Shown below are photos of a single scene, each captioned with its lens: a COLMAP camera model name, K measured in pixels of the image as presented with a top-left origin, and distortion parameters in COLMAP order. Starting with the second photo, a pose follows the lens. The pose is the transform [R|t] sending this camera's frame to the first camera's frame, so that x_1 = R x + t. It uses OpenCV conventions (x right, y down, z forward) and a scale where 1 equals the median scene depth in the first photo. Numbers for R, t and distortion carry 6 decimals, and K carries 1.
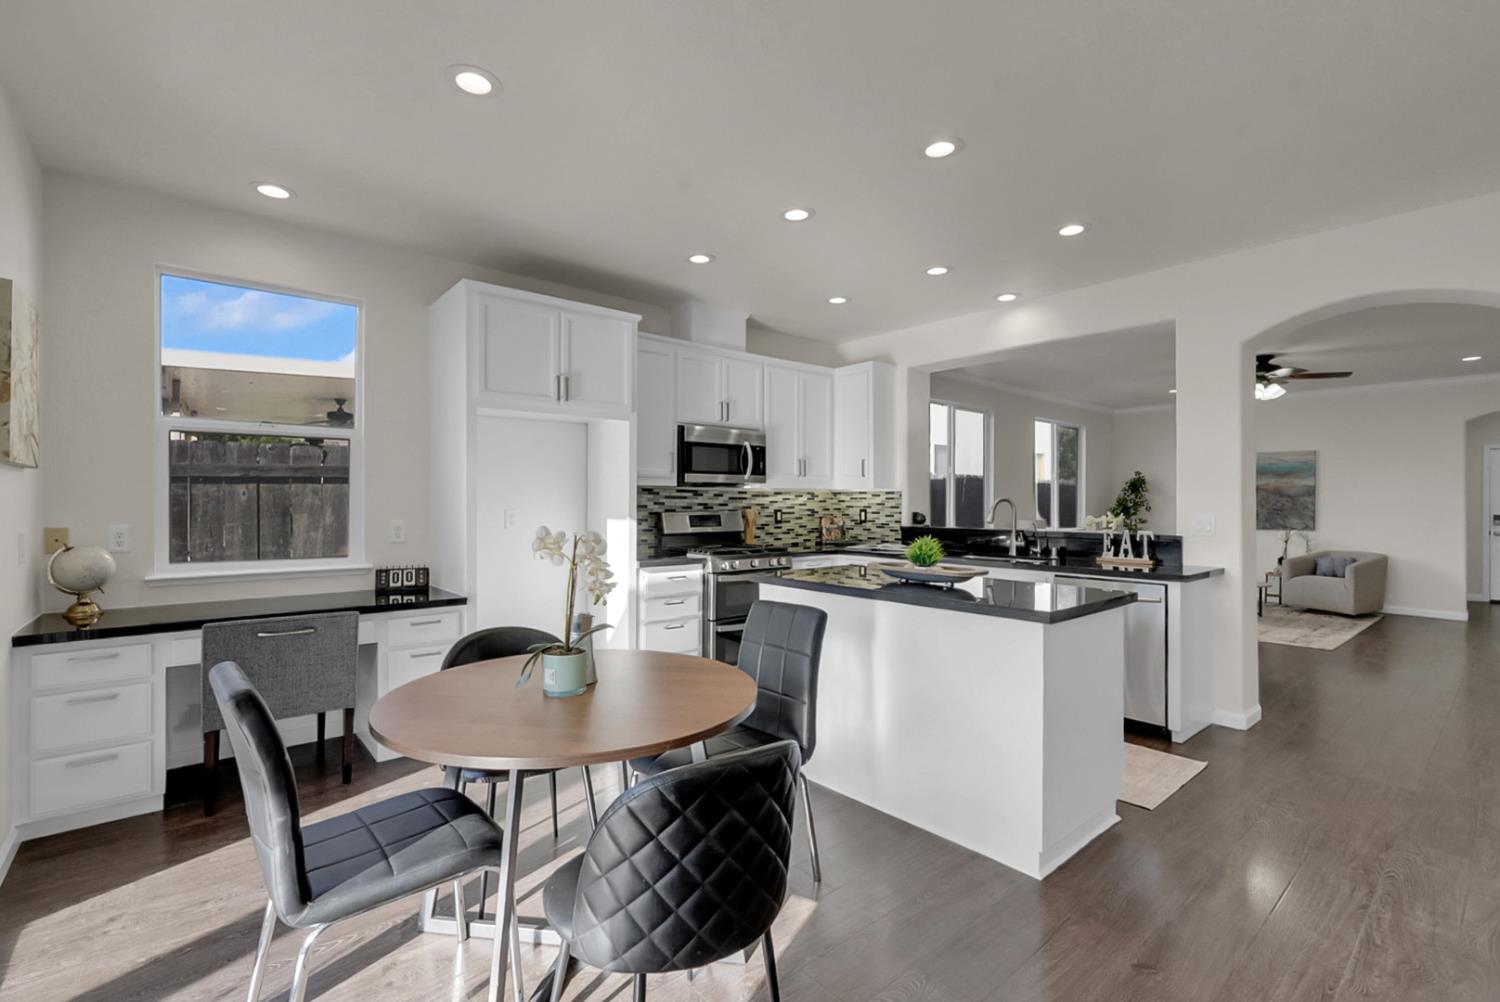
lens RADIAL K [[667.2, 0, 748.8], [0, 667.2, 501.7], [0, 0, 1]] dist [0.002926, 0.002633]
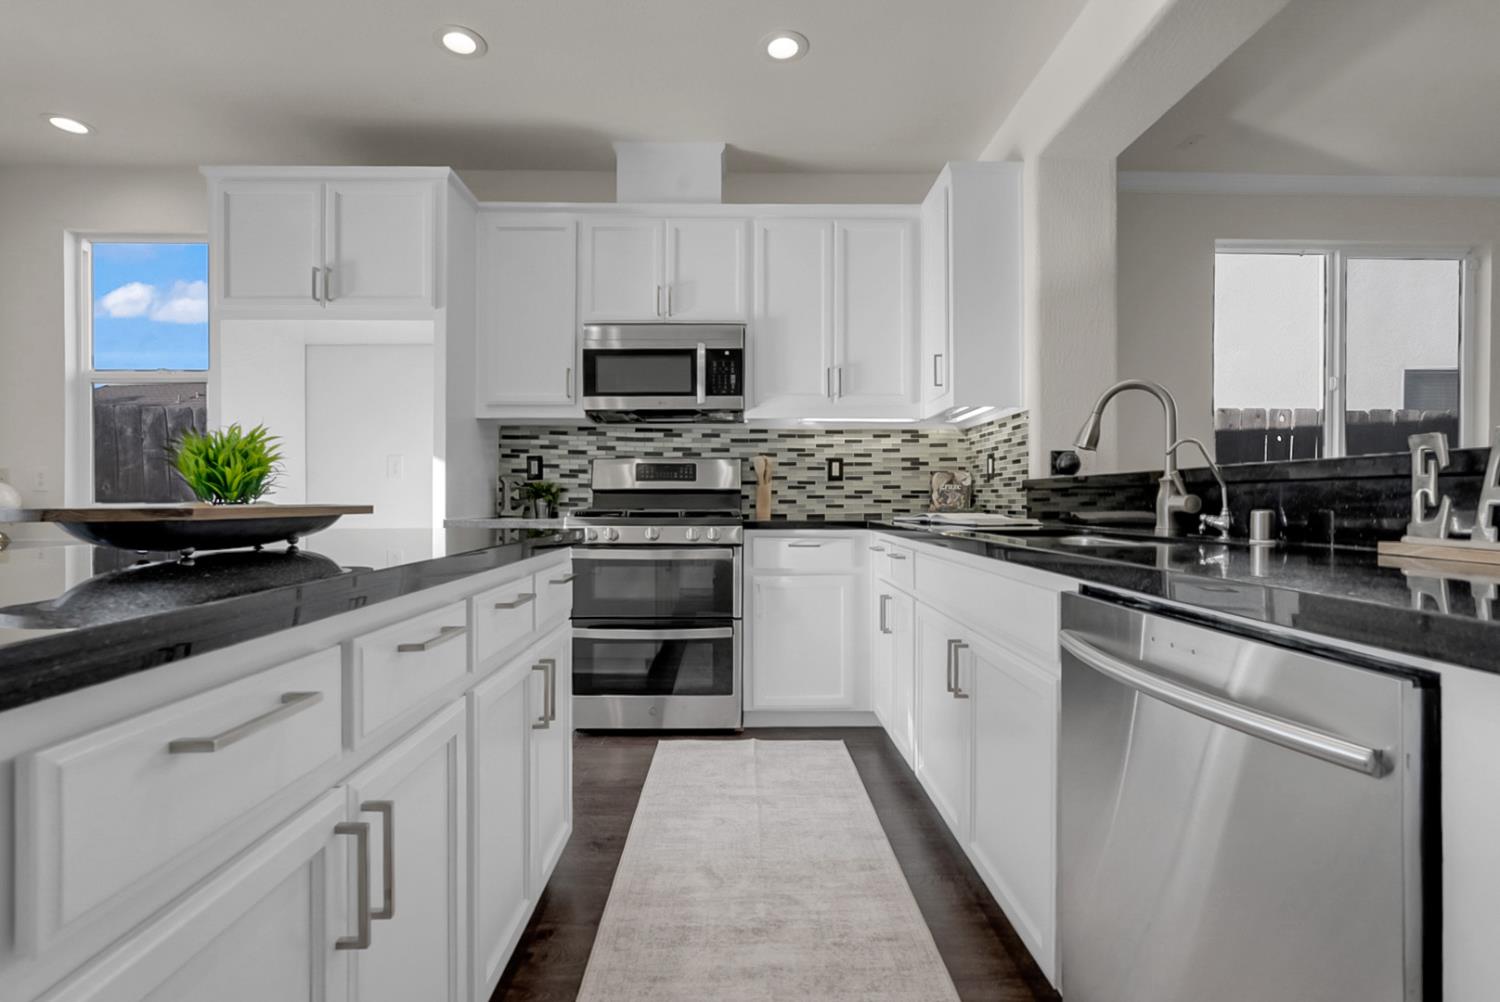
lens RADIAL K [[667.2, 0, 749.1], [0, 667.2, 501.6], [0, 0, 1]] dist [0.002926, 0.002633]
pose [[0.772276, 0.001348, -0.635285, 0.409080], [0.001885, 0.999988, 0.004413, 0.053311], [0.635284, -0.004605, 0.772265, 0.517468]]
